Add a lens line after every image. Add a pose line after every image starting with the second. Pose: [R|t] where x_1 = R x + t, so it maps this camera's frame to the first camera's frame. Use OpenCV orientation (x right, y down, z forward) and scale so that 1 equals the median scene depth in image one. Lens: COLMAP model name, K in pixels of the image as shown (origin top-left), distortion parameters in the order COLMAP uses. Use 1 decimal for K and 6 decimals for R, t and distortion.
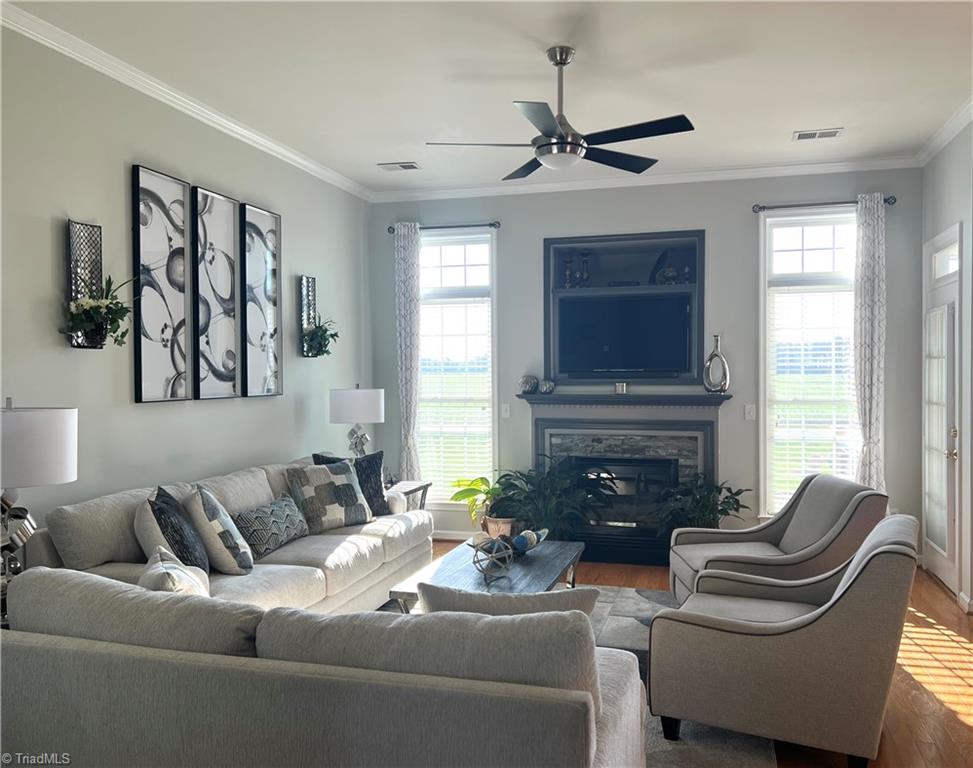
lens RADIAL K [[816.5, 0, 486.5], [0, 816.5, 384.0], [0, 0, 1]] dist [0.077281, -0.003578]
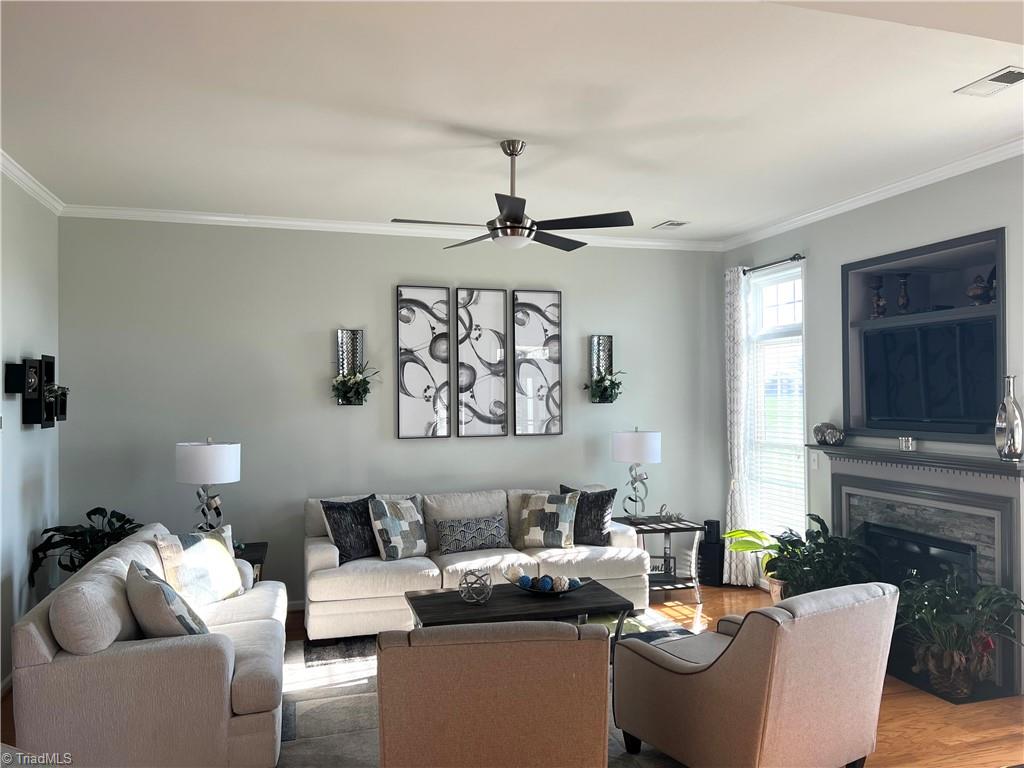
lens RADIAL K [[760.0, 0, 512.0], [0, 760.0, 384.0], [0, 0, 1]] dist [0.172529, -0.269508]
pose [[0.530196, -0.013243, -0.847772, 0.755690], [-0.006368, 0.999788, -0.019600, -0.044309], [0.847851, 0.015790, 0.529999, 0.354310]]
